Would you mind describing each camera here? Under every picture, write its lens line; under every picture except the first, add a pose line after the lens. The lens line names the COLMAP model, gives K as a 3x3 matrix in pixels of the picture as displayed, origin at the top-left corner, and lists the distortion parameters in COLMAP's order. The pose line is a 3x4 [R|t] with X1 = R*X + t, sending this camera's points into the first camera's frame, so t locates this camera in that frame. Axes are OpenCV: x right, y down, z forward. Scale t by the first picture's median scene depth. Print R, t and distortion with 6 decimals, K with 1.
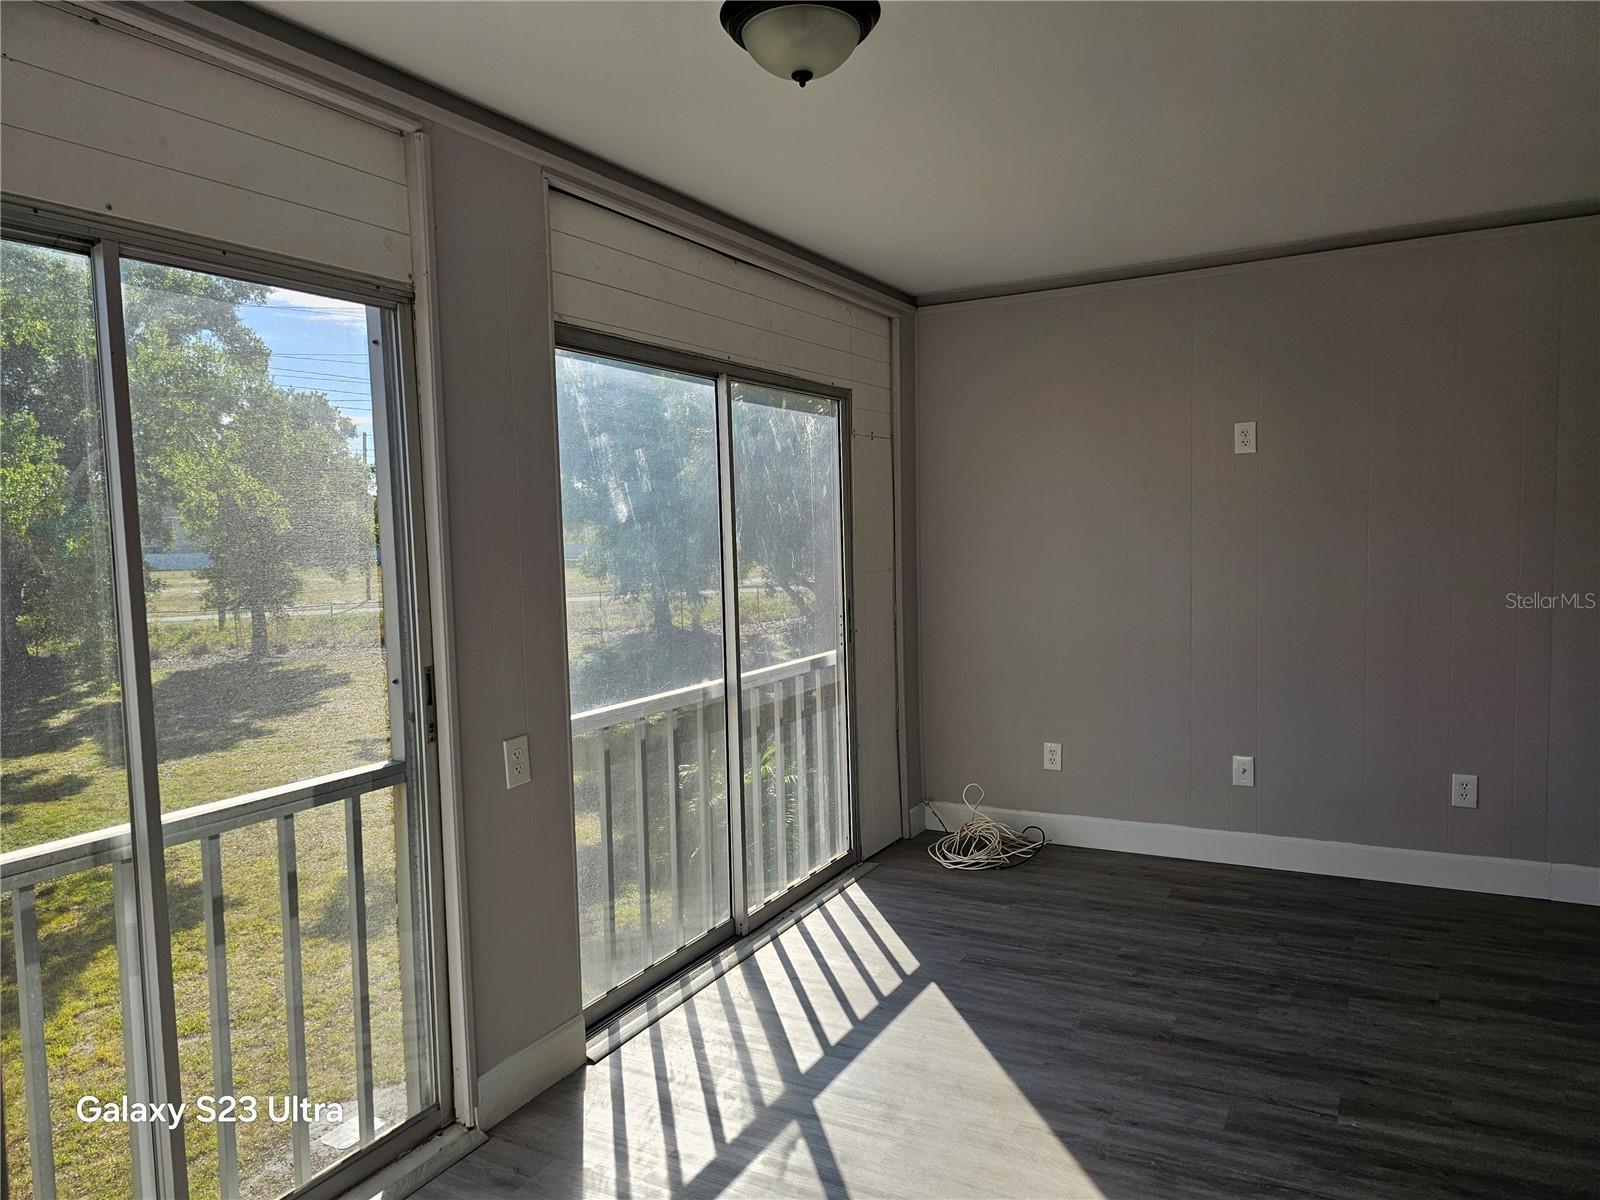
lens RADIAL K [[1073.3, 0, 805.1], [0, 1073.3, 601.3], [0, 0, 1]] dist [0.066280, -0.060604]
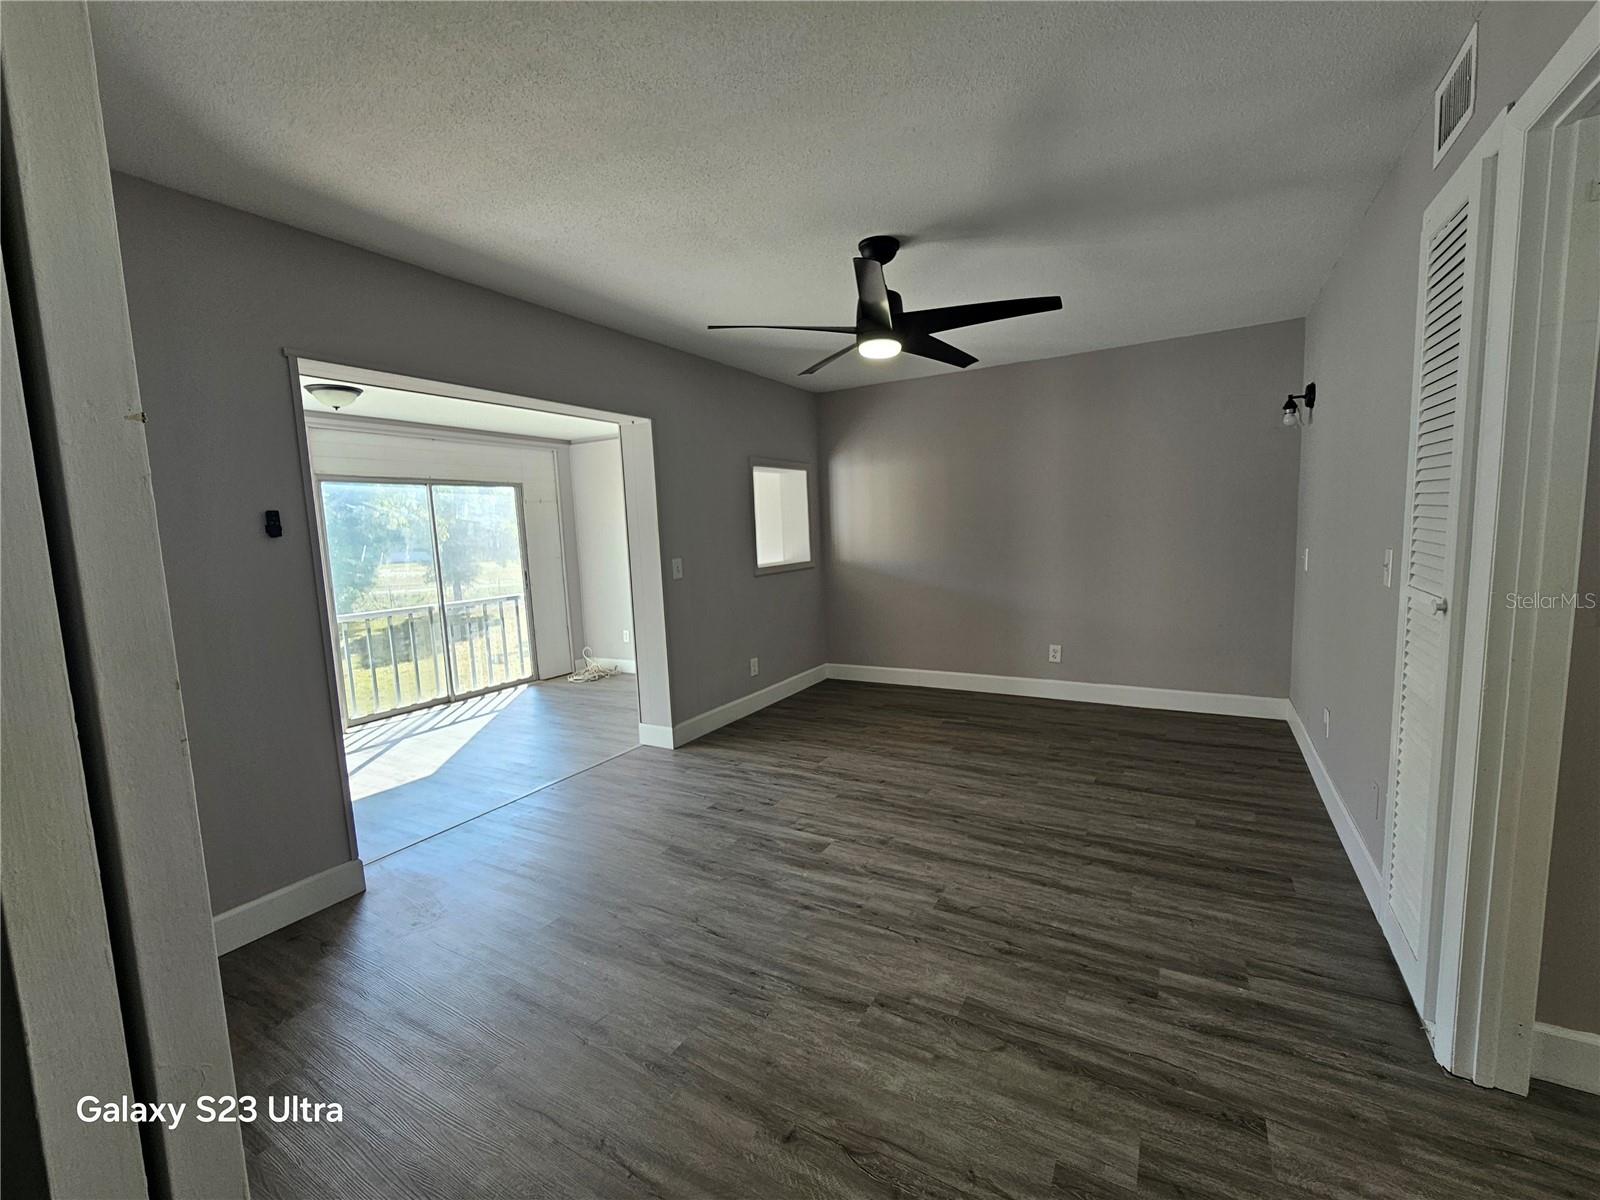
lens RADIAL K [[660.6, 0, 806.0], [0, 660.6, 607.8], [0, 0, 1]] dist [-0.000152, -0.000551]
pose [[0.999624, -0.014139, -0.023504, 0.956009], [0.015287, 0.998663, 0.049380, 0.024817], [0.022775, -0.049721, 0.998503, -0.623067]]
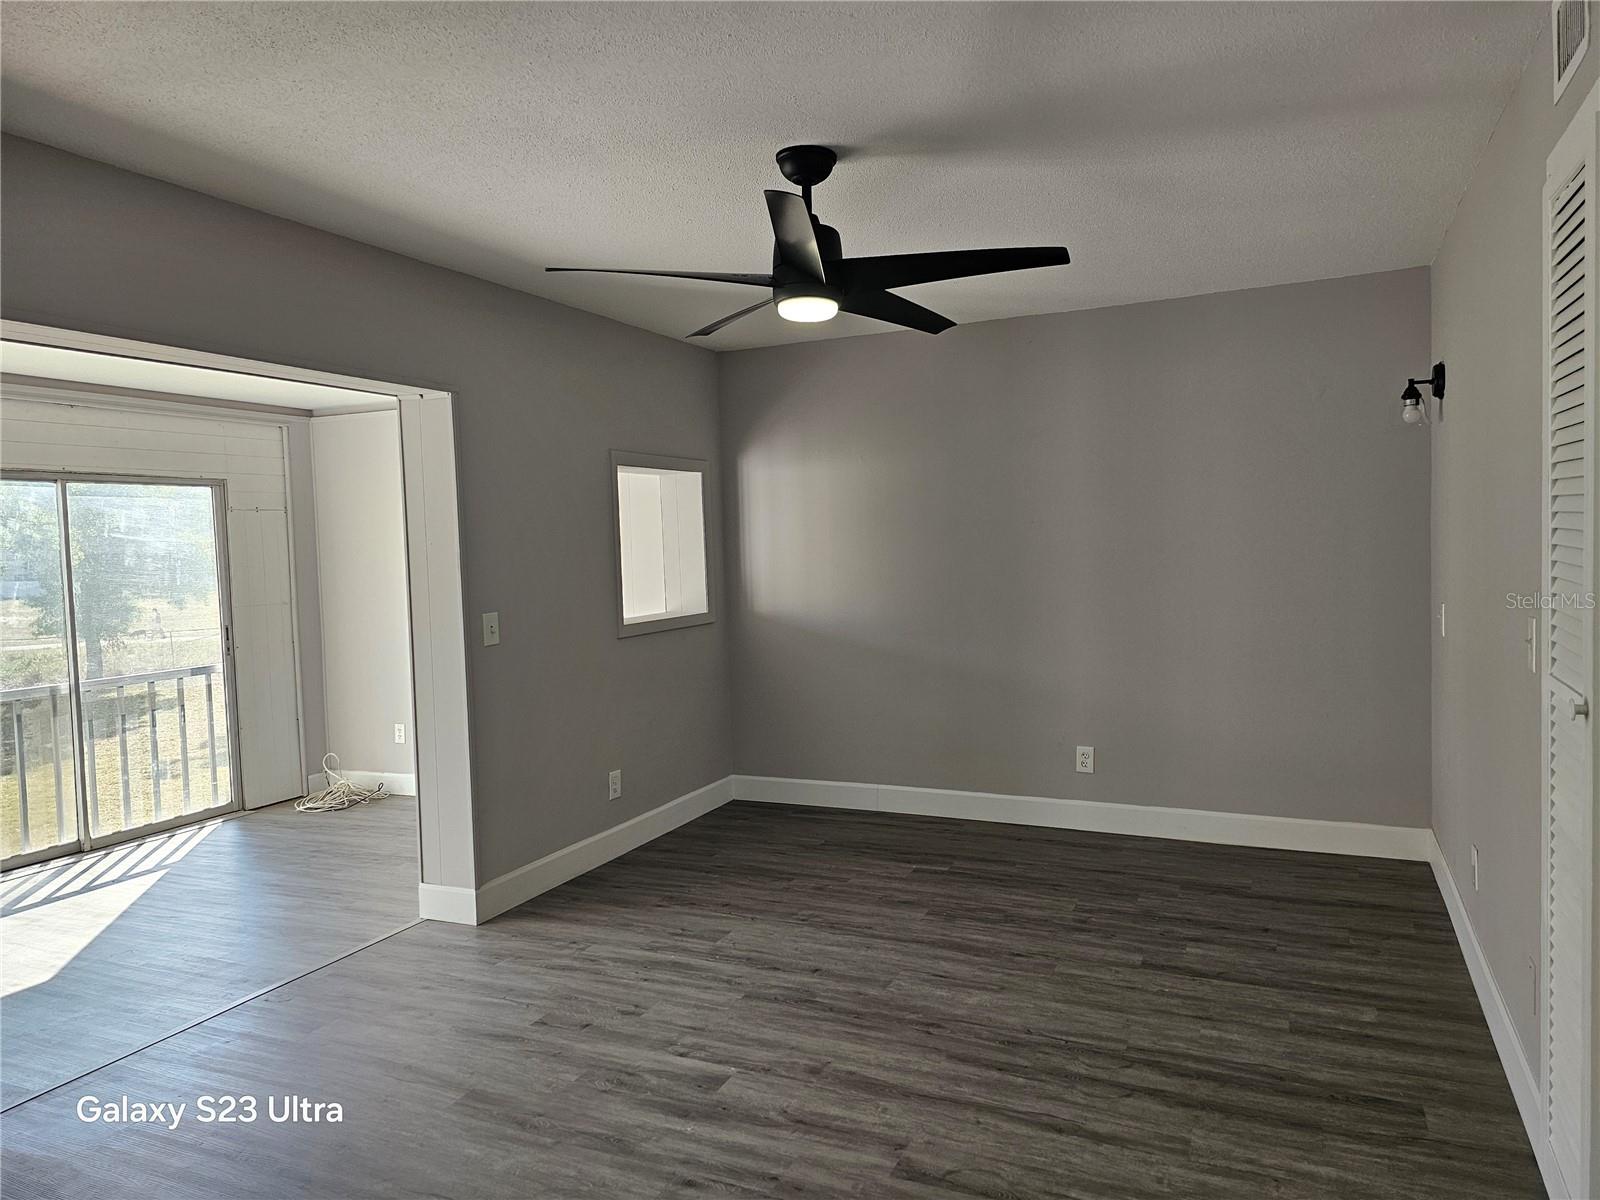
lens RADIAL K [[1073.3, 0, 805.1], [0, 1073.3, 601.3], [0, 0, 1]] dist [0.066280, -0.060604]
pose [[0.997463, -0.010184, 0.070455, 0.964966], [0.011506, 0.999765, -0.018374, 0.004331], [-0.070252, 0.019138, 0.997346, -0.672881]]
